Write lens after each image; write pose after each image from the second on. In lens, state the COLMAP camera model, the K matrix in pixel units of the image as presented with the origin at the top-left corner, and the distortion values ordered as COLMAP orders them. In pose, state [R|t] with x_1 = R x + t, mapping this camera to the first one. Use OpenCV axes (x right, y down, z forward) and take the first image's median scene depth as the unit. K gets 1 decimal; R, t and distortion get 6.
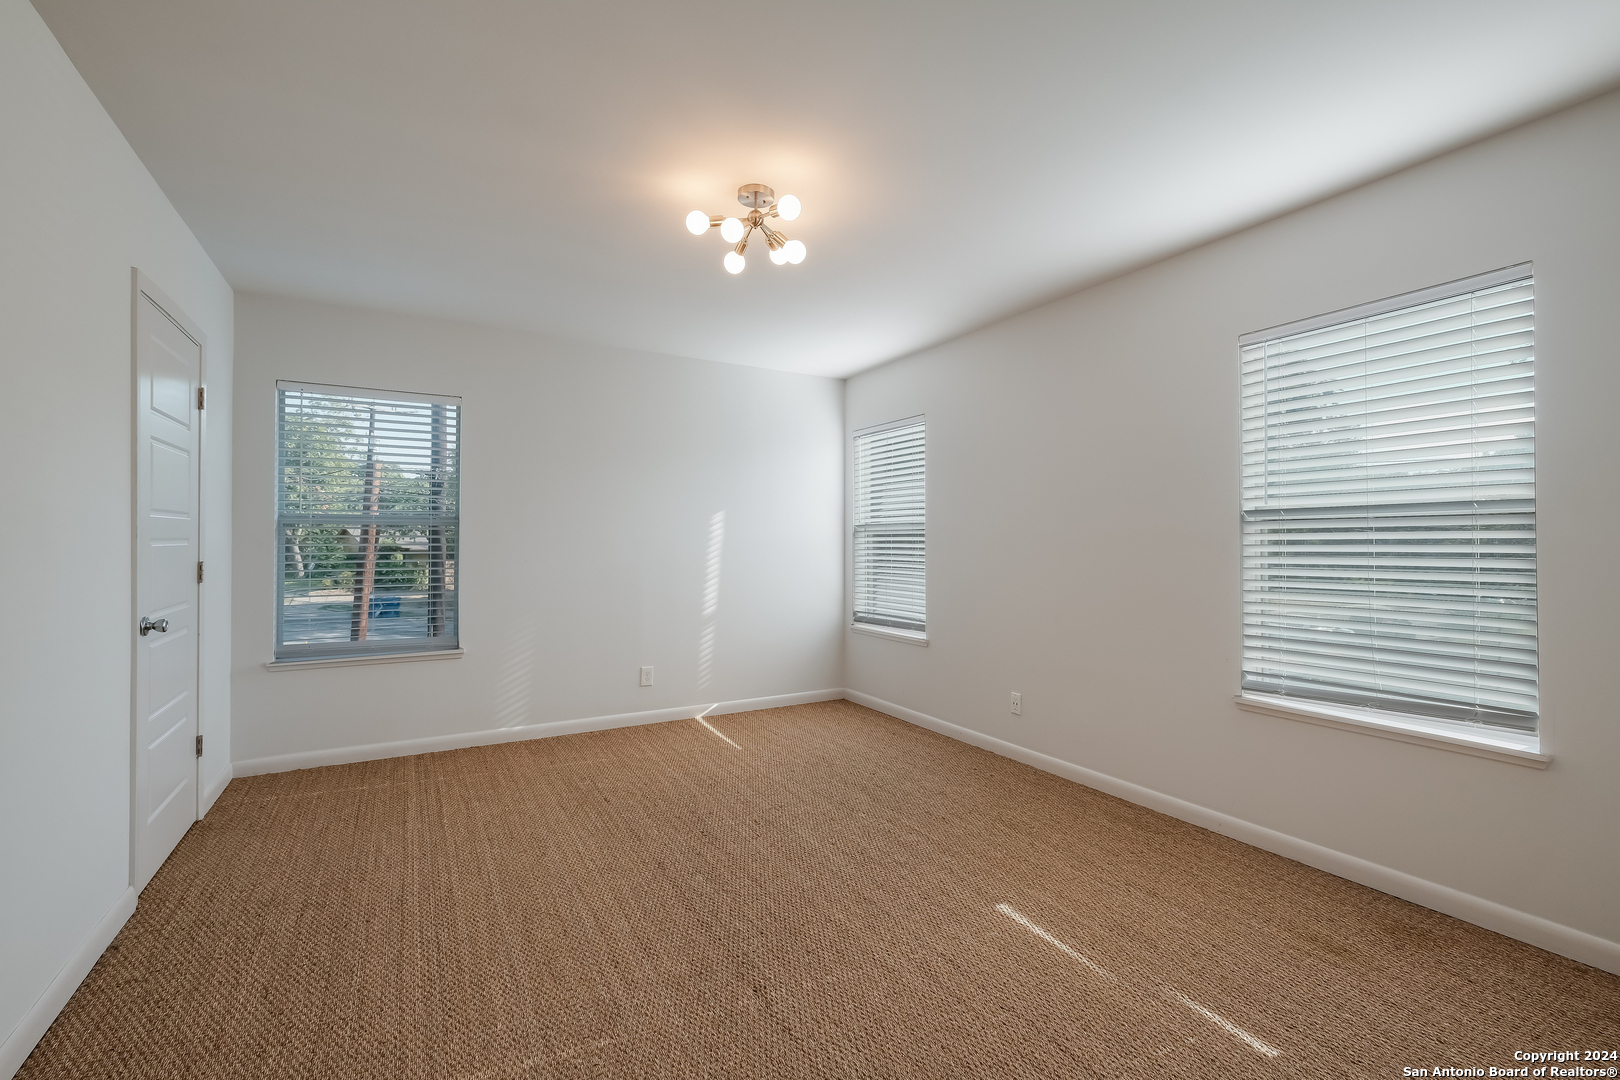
lens RADIAL K [[688.7, 0, 813.3], [0, 688.7, 547.1], [0, 0, 1]] dist [0.001181, -0.000319]
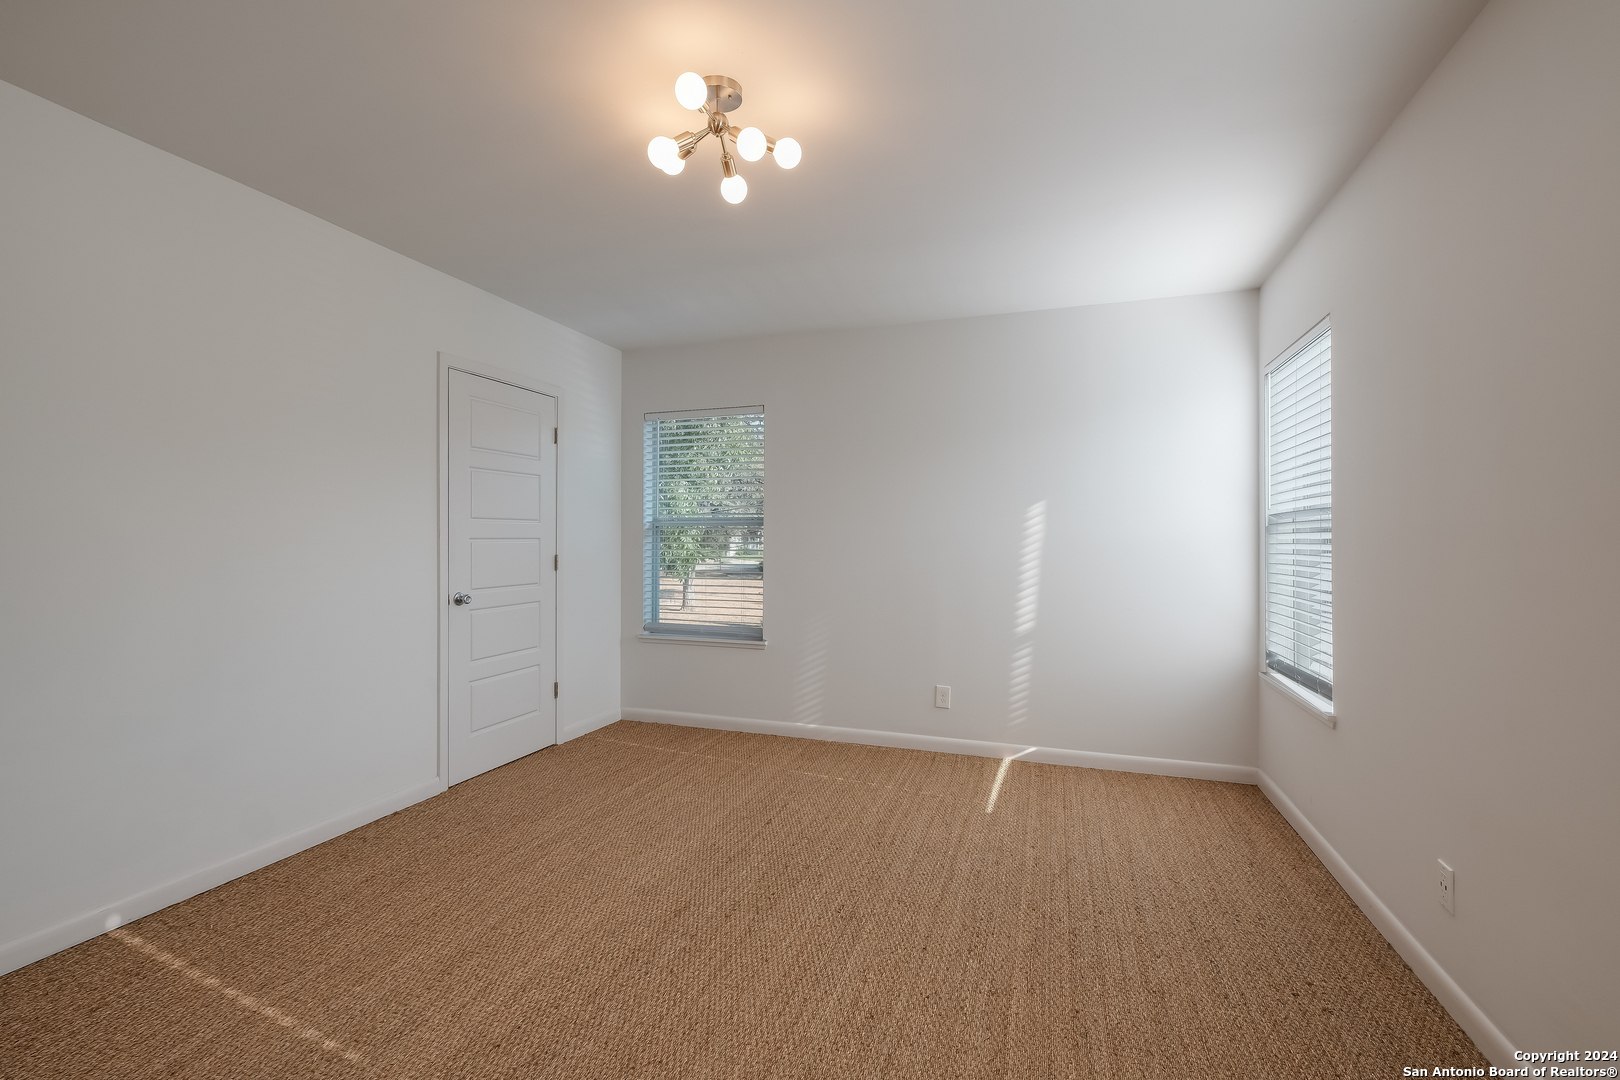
lens RADIAL K [[699.3, 0, 810.0], [0, 699.3, 540.0], [0, 0, 1]] dist [0.000571, -0.000090]
pose [[0.650070, -0.000366, -0.759875, 0.345615], [-0.004579, 0.999980, -0.004399, -0.004090], [0.759861, 0.006339, 0.650055, 0.333663]]
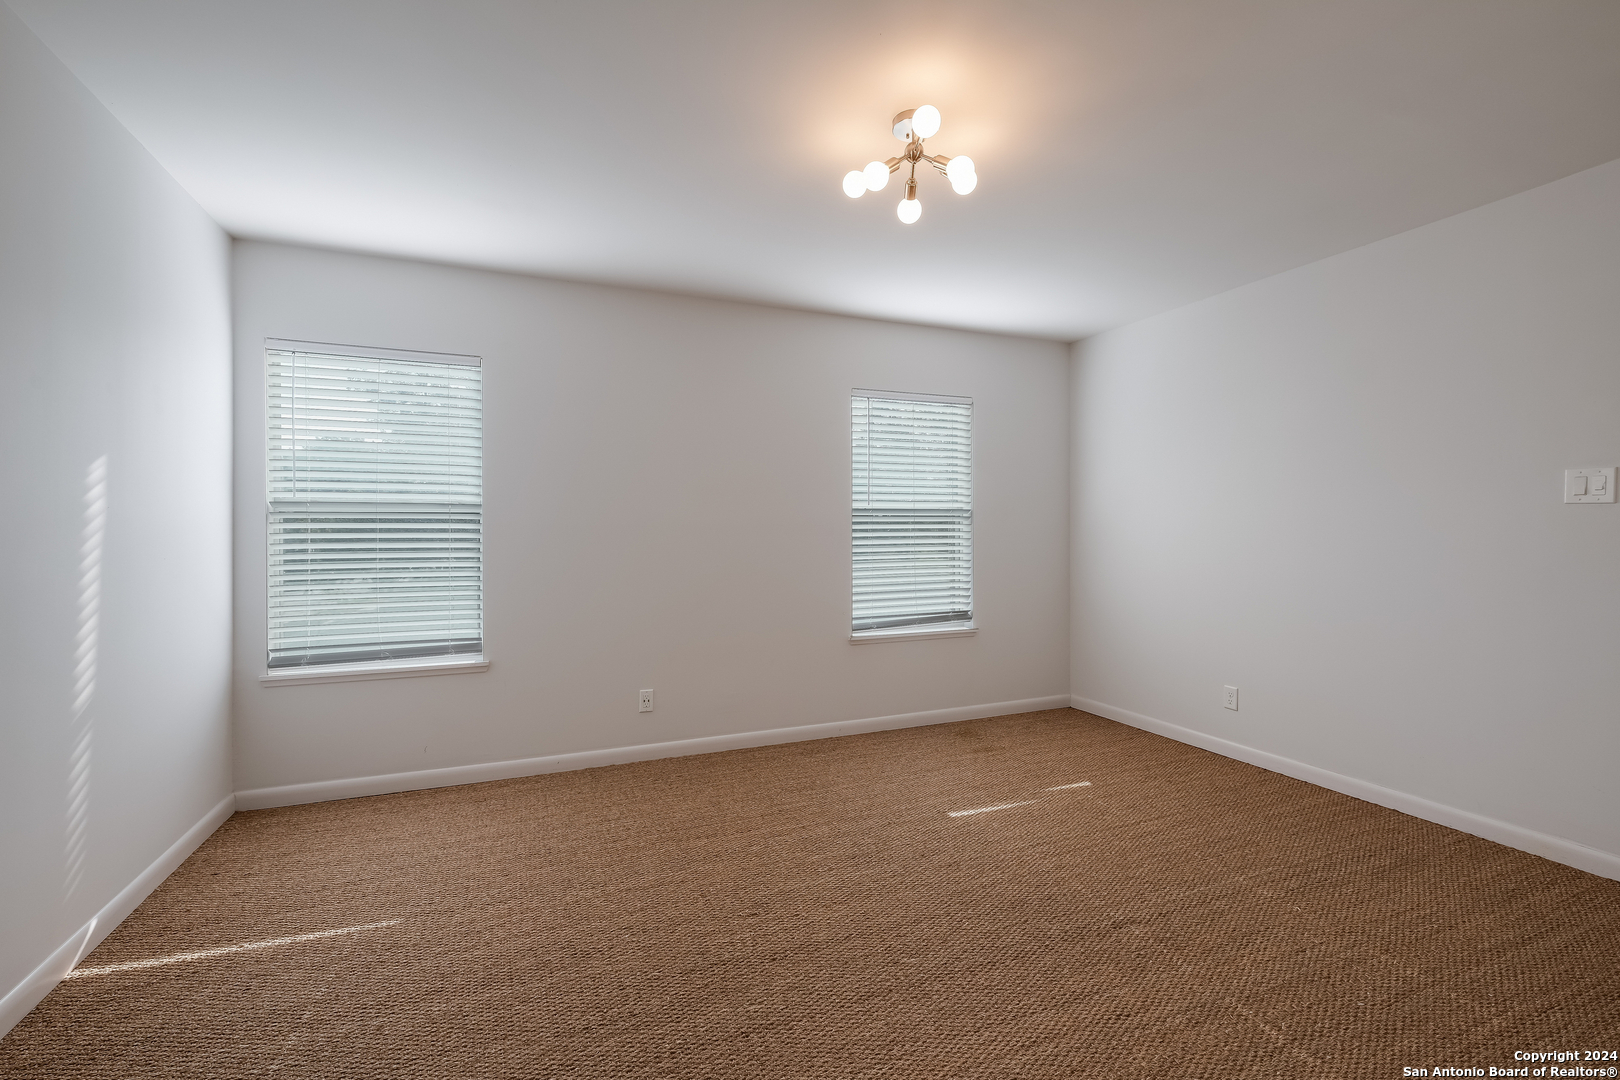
lens RADIAL K [[696.1, 0, 796.1], [0, 696.1, 532.8], [0, 0, 1]] dist [-0.003695, -0.000426]
pose [[0.147206, -0.002183, 0.989103, -0.570760], [0.008723, 0.999962, 0.000909, -0.002235], [-0.989067, 0.008494, 0.147219, 0.600893]]
